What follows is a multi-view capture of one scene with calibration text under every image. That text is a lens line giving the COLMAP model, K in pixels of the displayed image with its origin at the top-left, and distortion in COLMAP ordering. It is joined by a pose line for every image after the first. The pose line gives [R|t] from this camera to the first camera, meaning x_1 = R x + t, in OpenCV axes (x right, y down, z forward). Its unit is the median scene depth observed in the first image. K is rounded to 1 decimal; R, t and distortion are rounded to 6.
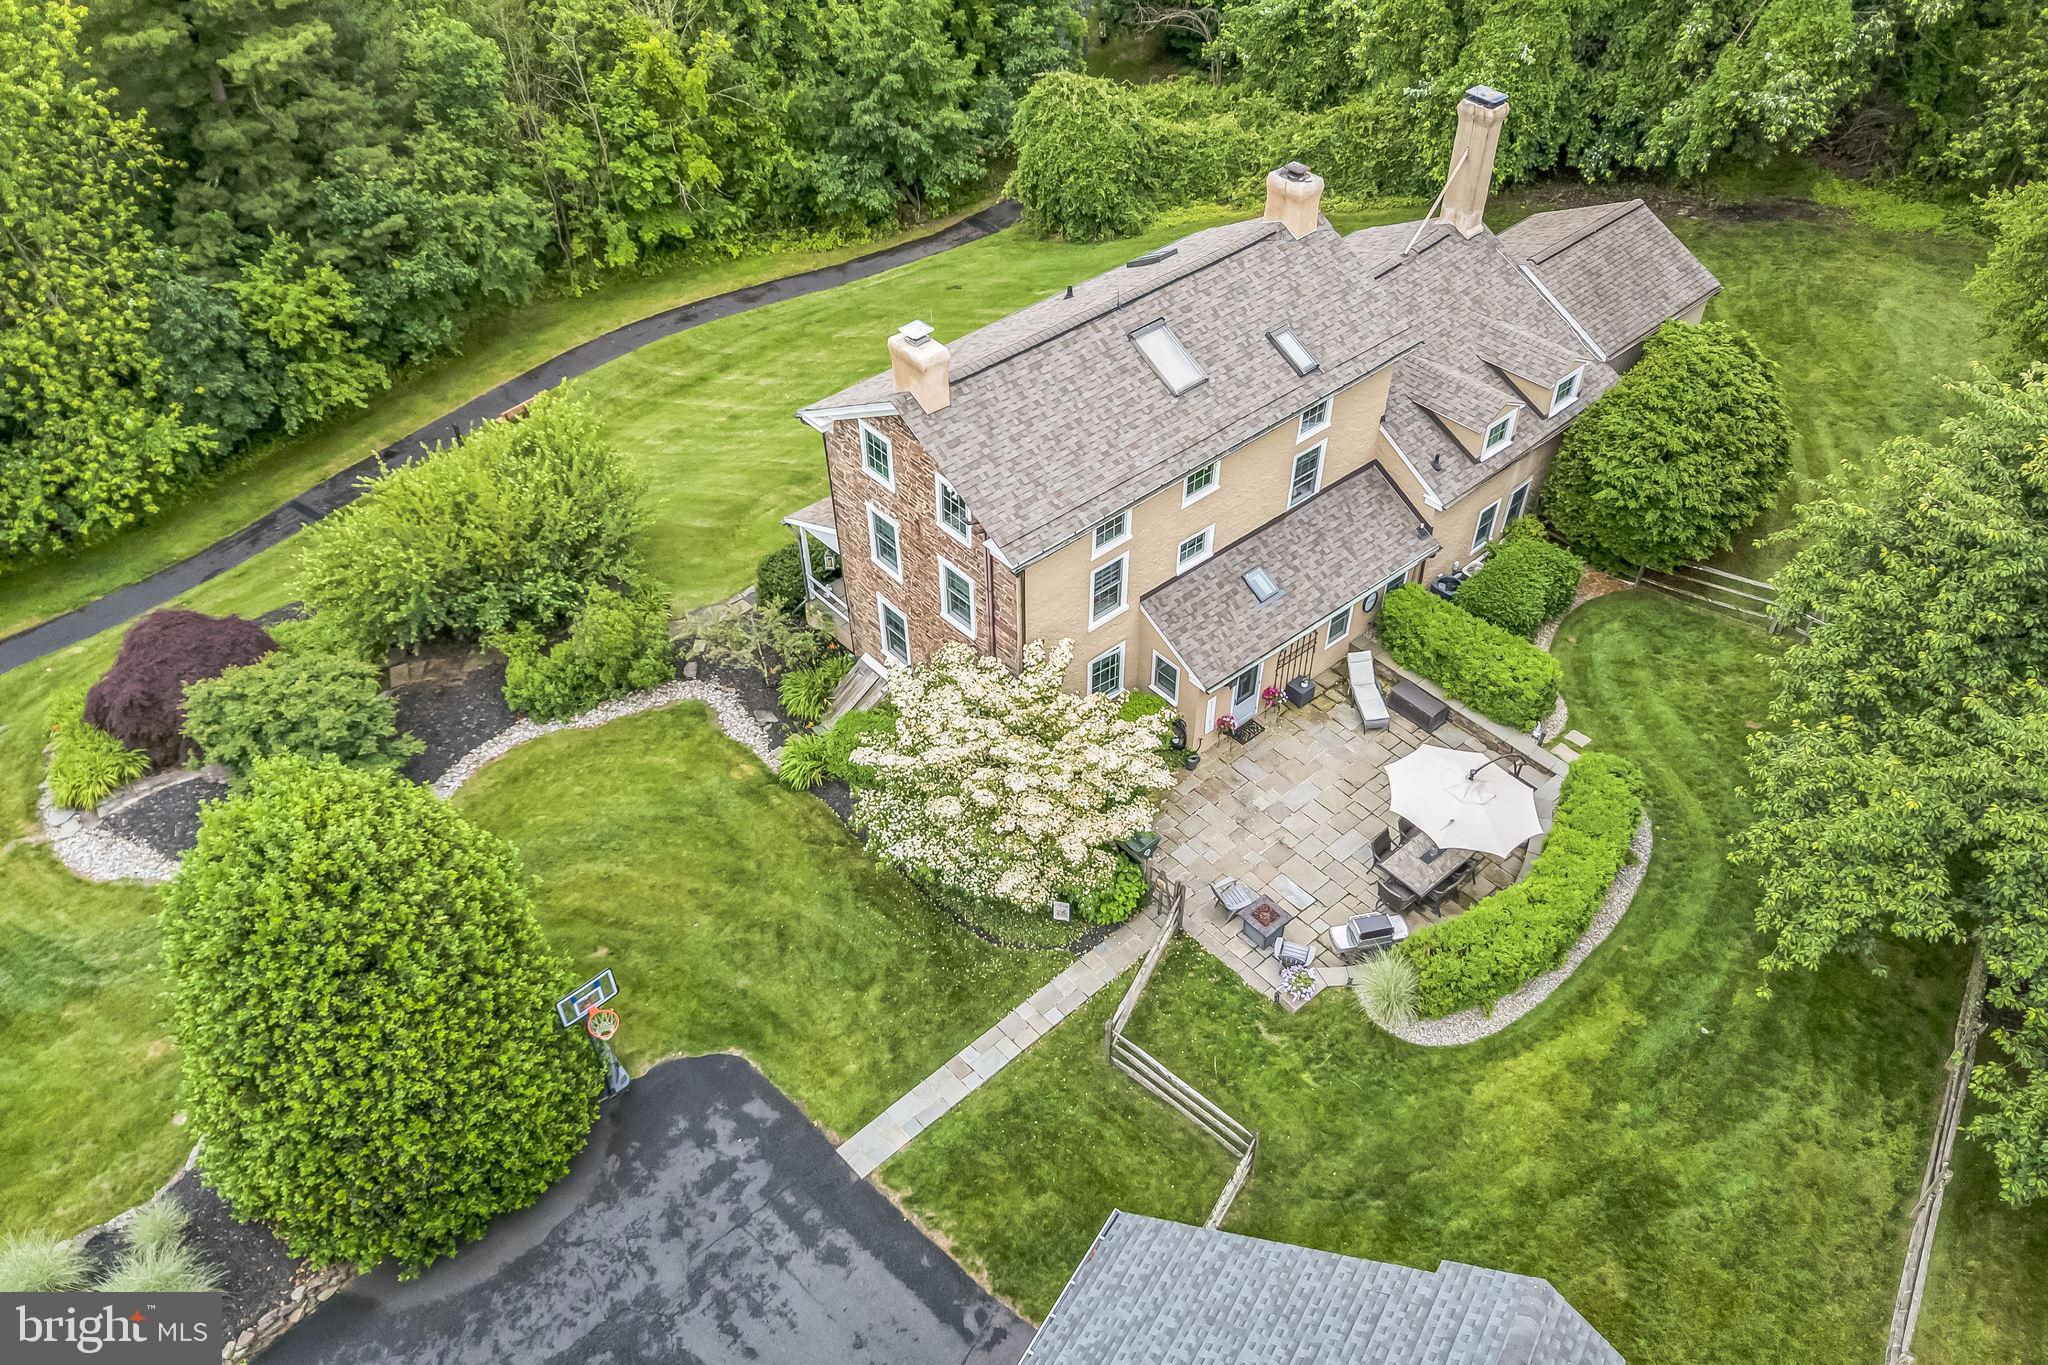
lens RADIAL K [[1505.9, 0, 1023.4], [0, 1505.9, 680.8], [0, 0, 1]] dist [0.034881, 0.000957]
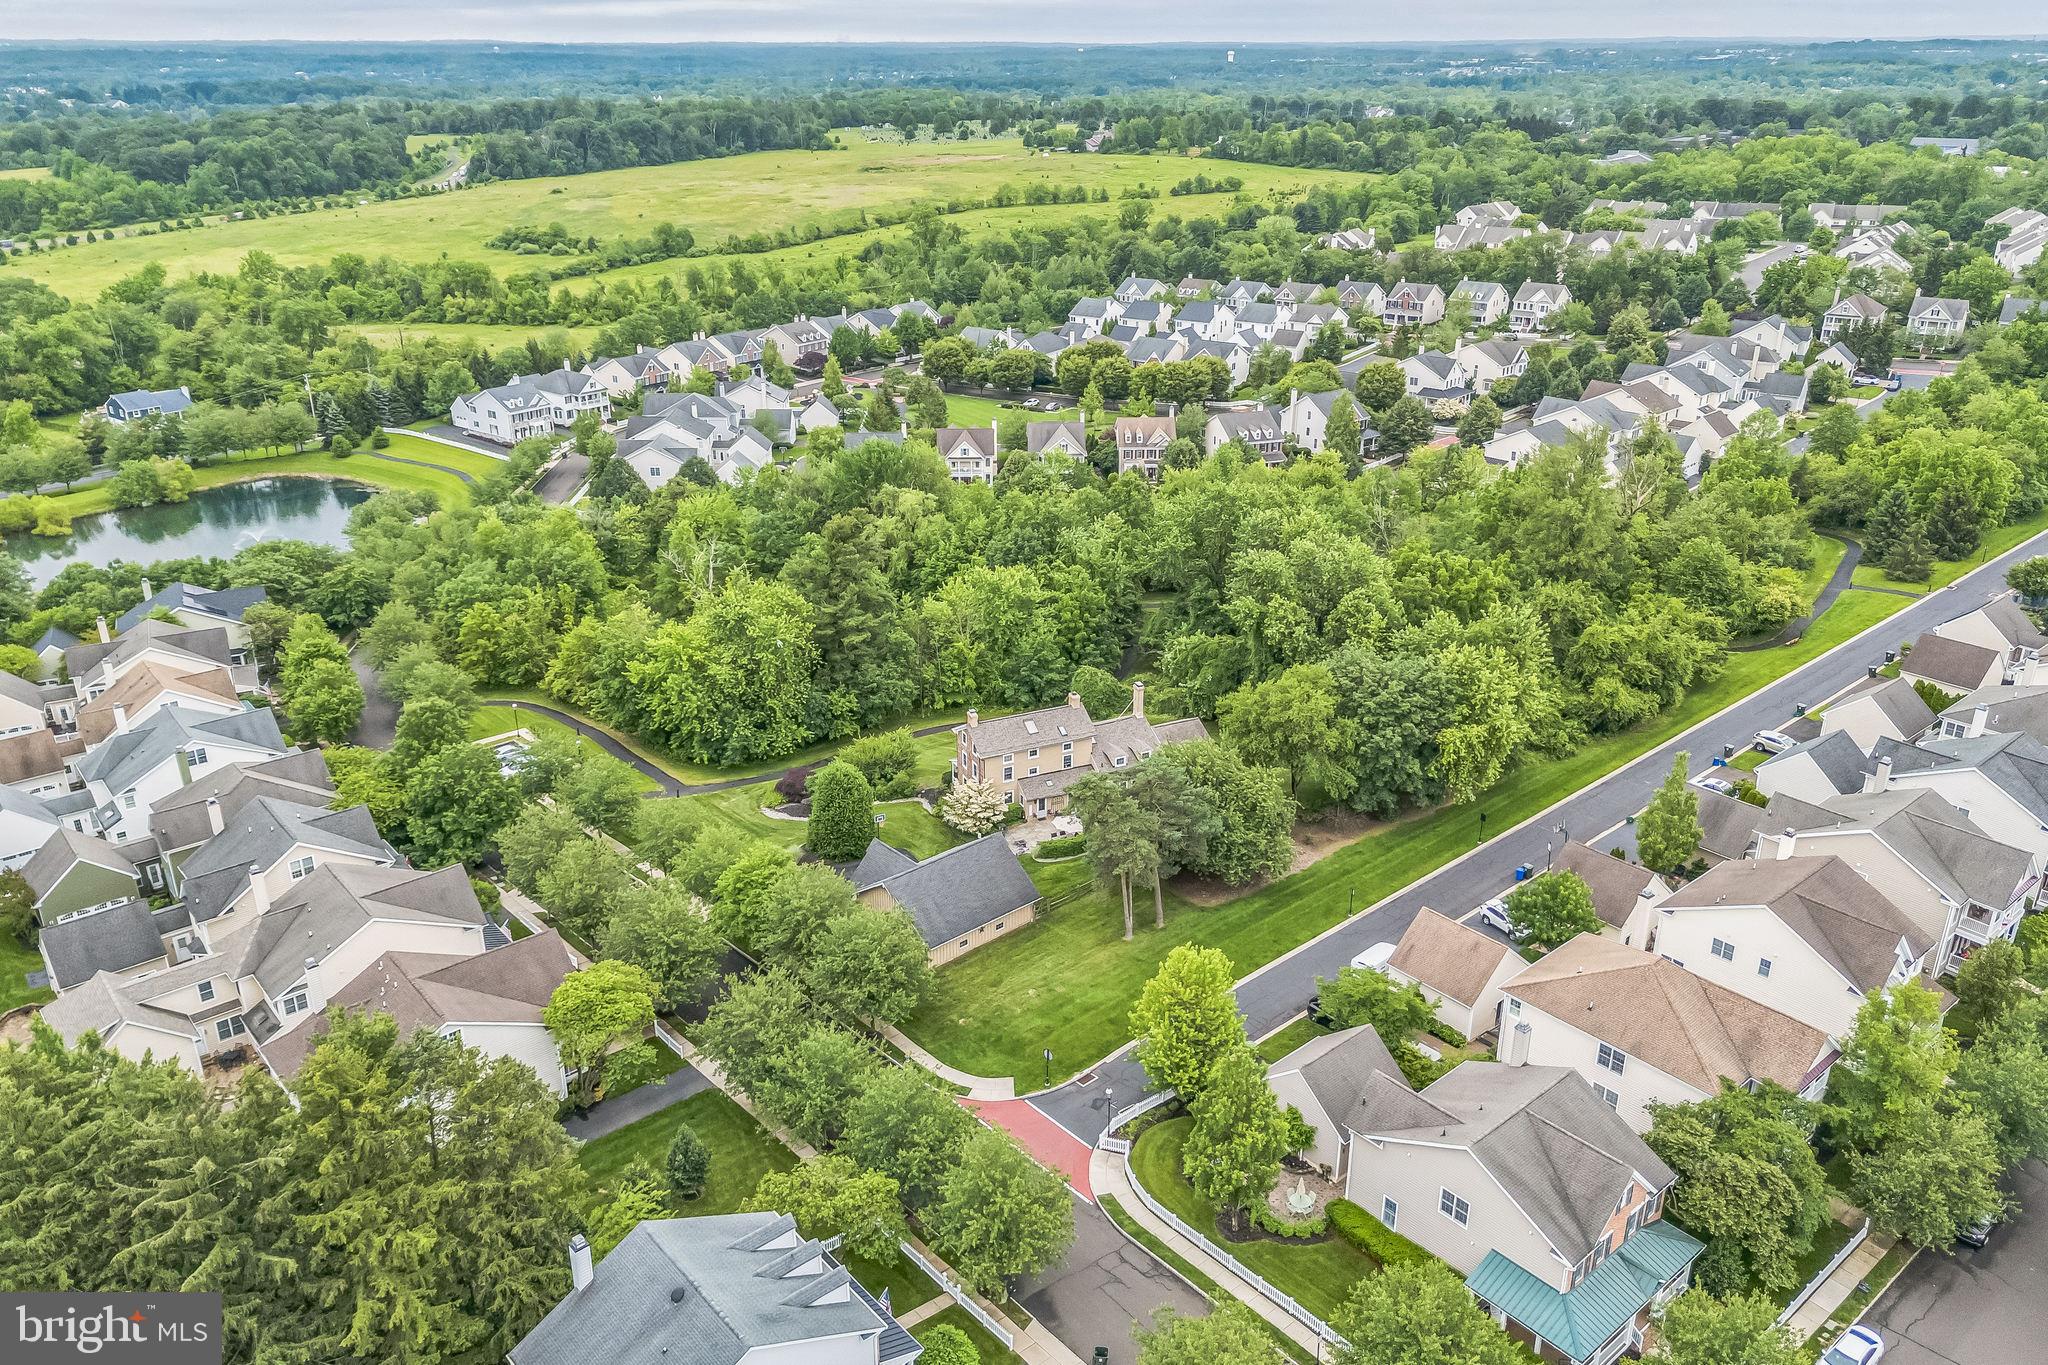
lens RADIAL K [[1505.9, 0, 1026.0], [0, 1505.9, 684.3], [0, 0, 1]] dist [0.034881, 0.000957]
pose [[0.959398, 0.116567, -0.256843, 0.832163], [-0.198232, 0.926447, -0.320002, 0.755185], [0.200650, 0.357923, 0.911938, -2.142342]]
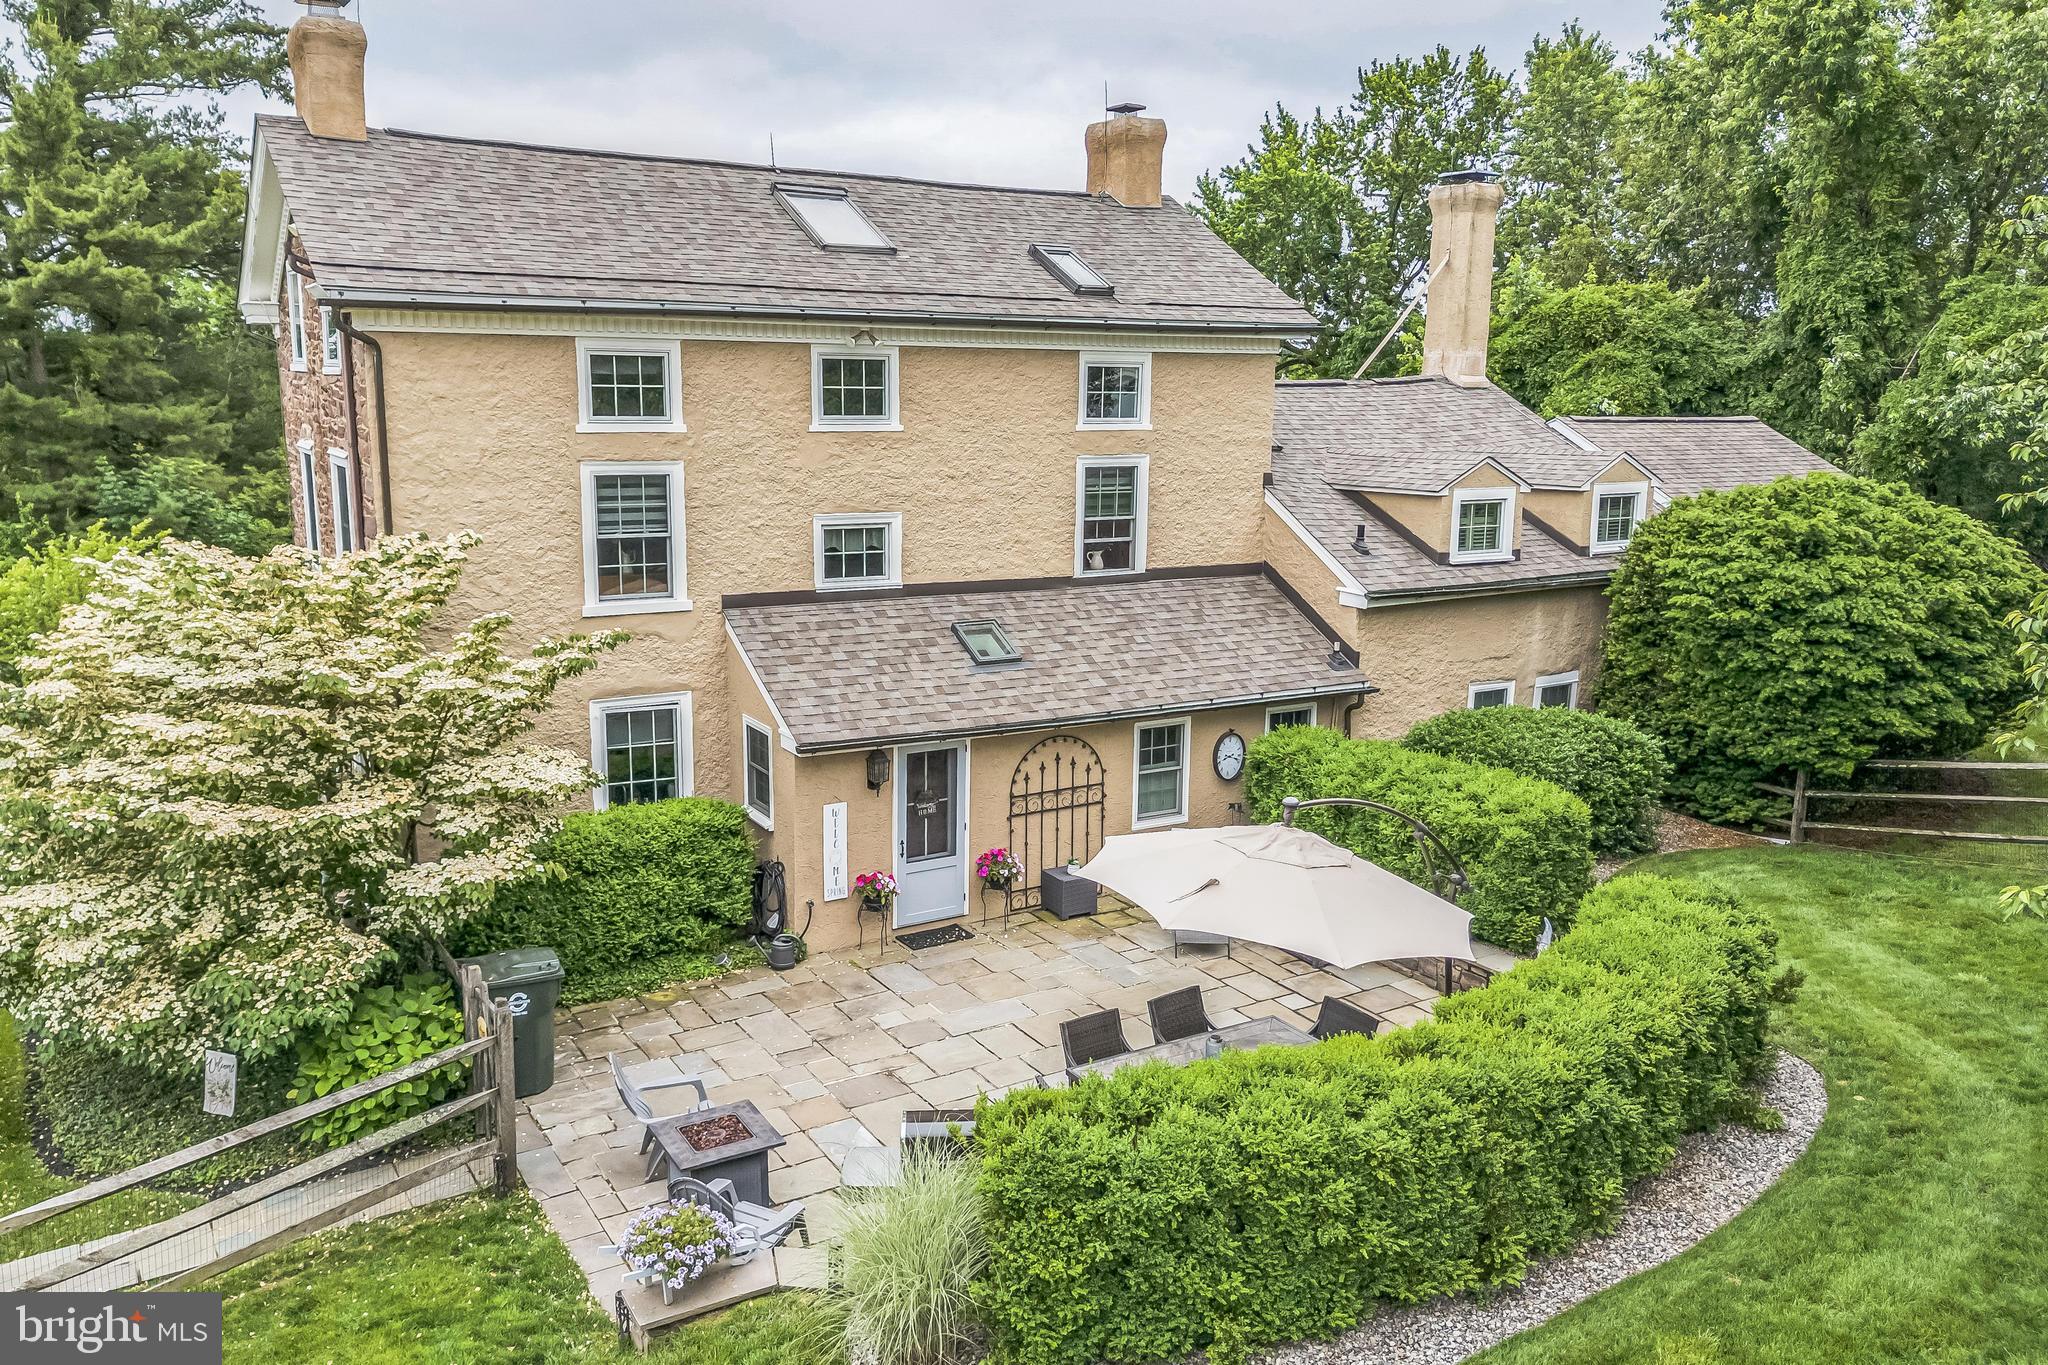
lens RADIAL K [[1505.9, 0, 1011.5], [0, 1505.9, 684.9], [0, 0, 1]] dist [0.034881, 0.000957]
pose [[0.982983, 0.059474, -0.173801, 0.188379], [-0.141447, 0.848724, -0.509568, 0.155494], [0.117203, 0.525481, 0.842694, 0.414520]]
